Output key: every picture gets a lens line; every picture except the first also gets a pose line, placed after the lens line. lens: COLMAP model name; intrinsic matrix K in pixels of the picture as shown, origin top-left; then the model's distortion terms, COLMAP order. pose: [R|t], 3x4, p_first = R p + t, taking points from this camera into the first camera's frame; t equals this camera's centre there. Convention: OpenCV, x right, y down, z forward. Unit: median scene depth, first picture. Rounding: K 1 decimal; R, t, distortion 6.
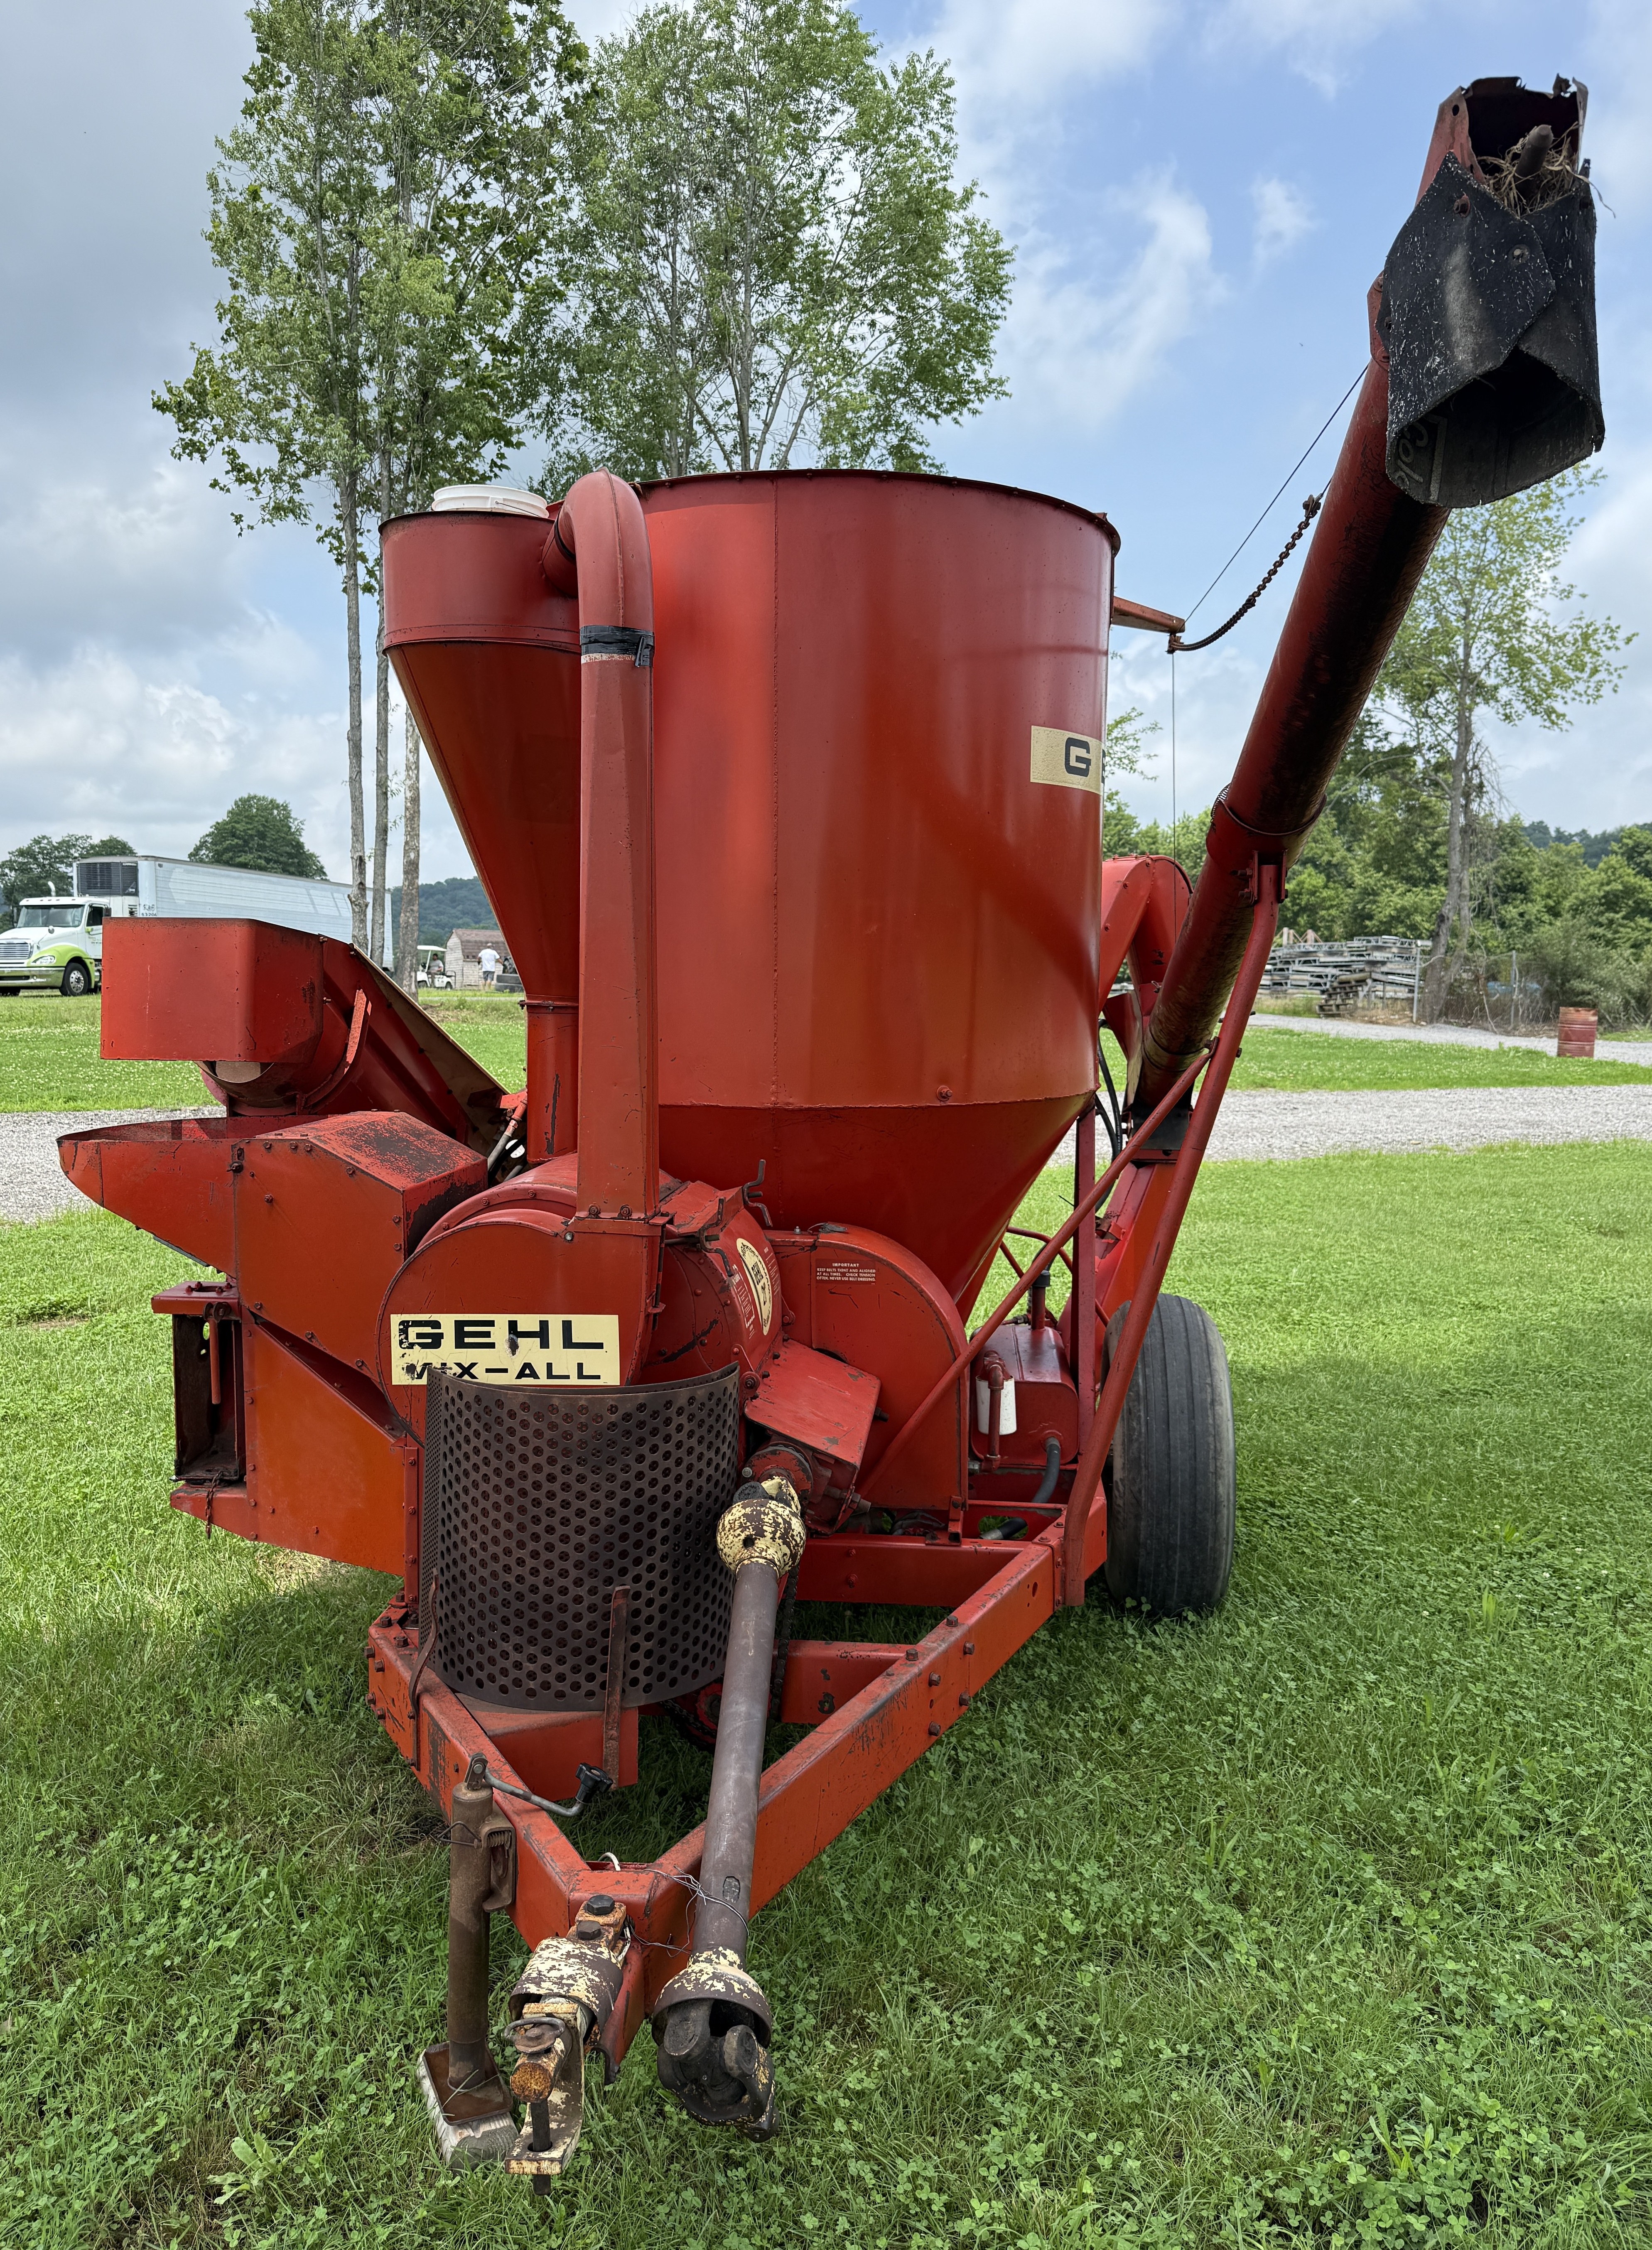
lens RADIAL K [[1739.9, 0, 825.7], [0, 1739.9, 1042.0], [0, 0, 1]] dist [0.029906, -0.004529]
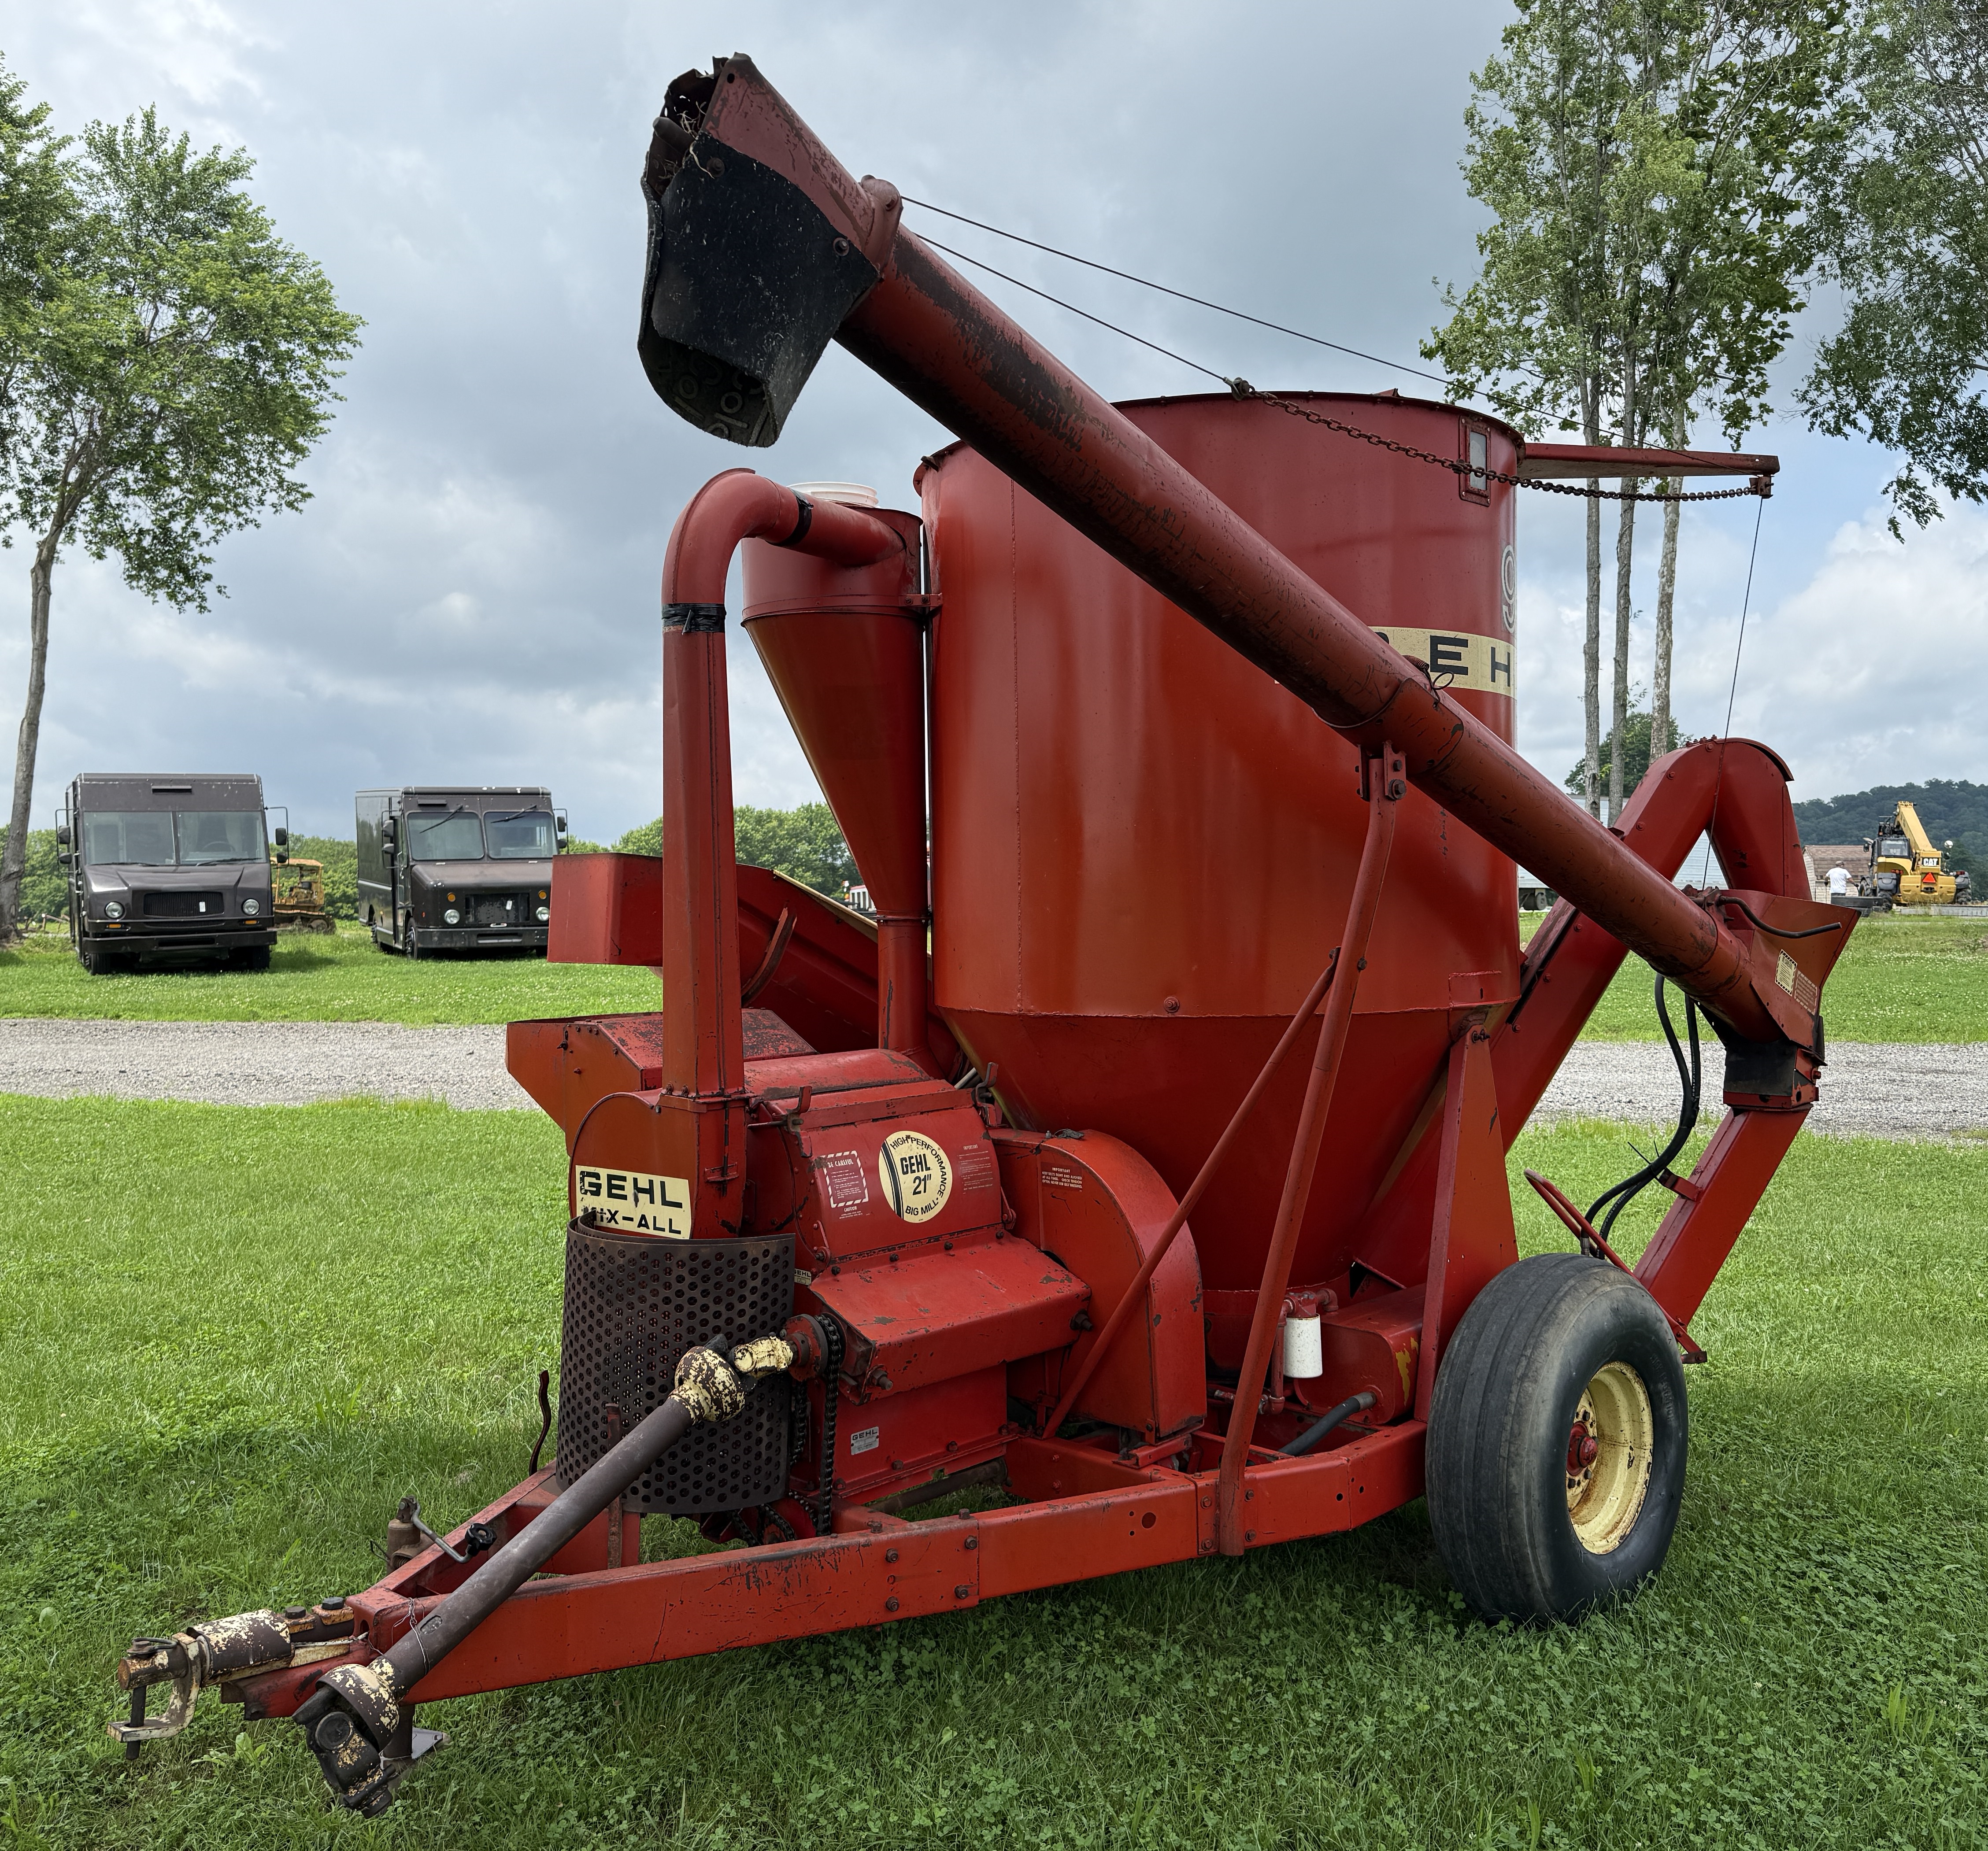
lens RADIAL K [[1832.1, 0, 994.7], [0, 1832.1, 899.5], [0, 0, 1]] dist [0.002256, 0.002378]
pose [[0.781460, -0.011959, -0.623840, 0.795552], [-0.013137, 0.999279, -0.035611, 0.010497], [0.623817, 0.036024, 0.780740, 0.165632]]
